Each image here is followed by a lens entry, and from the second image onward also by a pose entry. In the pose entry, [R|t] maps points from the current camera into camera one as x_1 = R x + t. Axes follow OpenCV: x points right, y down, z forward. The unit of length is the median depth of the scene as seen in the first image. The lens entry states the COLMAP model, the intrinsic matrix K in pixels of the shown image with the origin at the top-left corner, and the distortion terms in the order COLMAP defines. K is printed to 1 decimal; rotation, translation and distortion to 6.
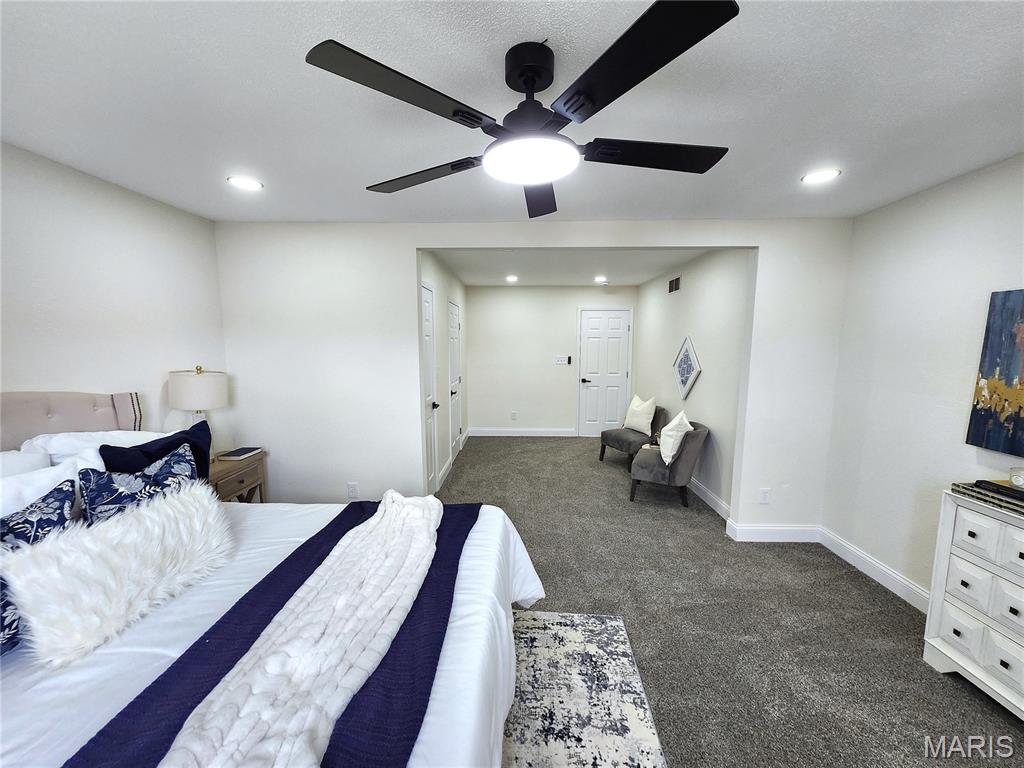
lens RADIAL K [[405.0, 0, 508.1], [0, 405.0, 386.1], [0, 0, 1]] dist [0.001879, -0.000544]
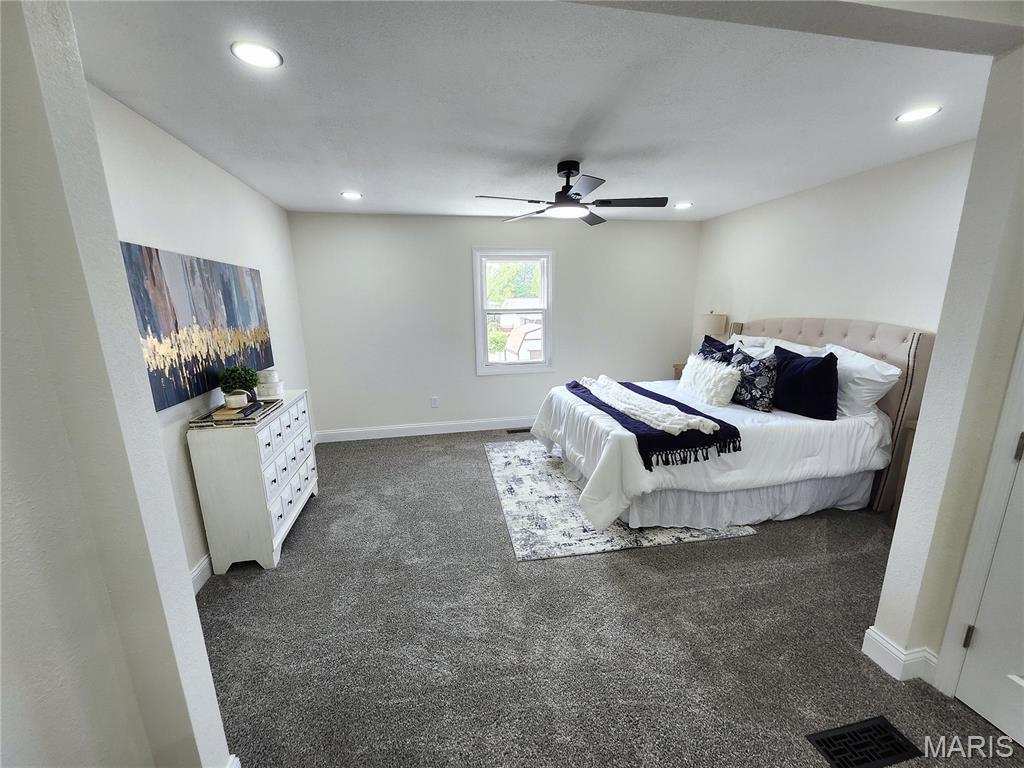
lens RADIAL K [[405.0, 0, 509.4], [0, 405.0, 387.4], [0, 0, 1]] dist [0.001879, -0.000544]
pose [[-0.974635, 0.056740, -0.216489, 0.558053], [-0.016398, 0.946624, 0.321924, -0.220280], [0.223200, 0.317308, -0.921682, 2.026123]]
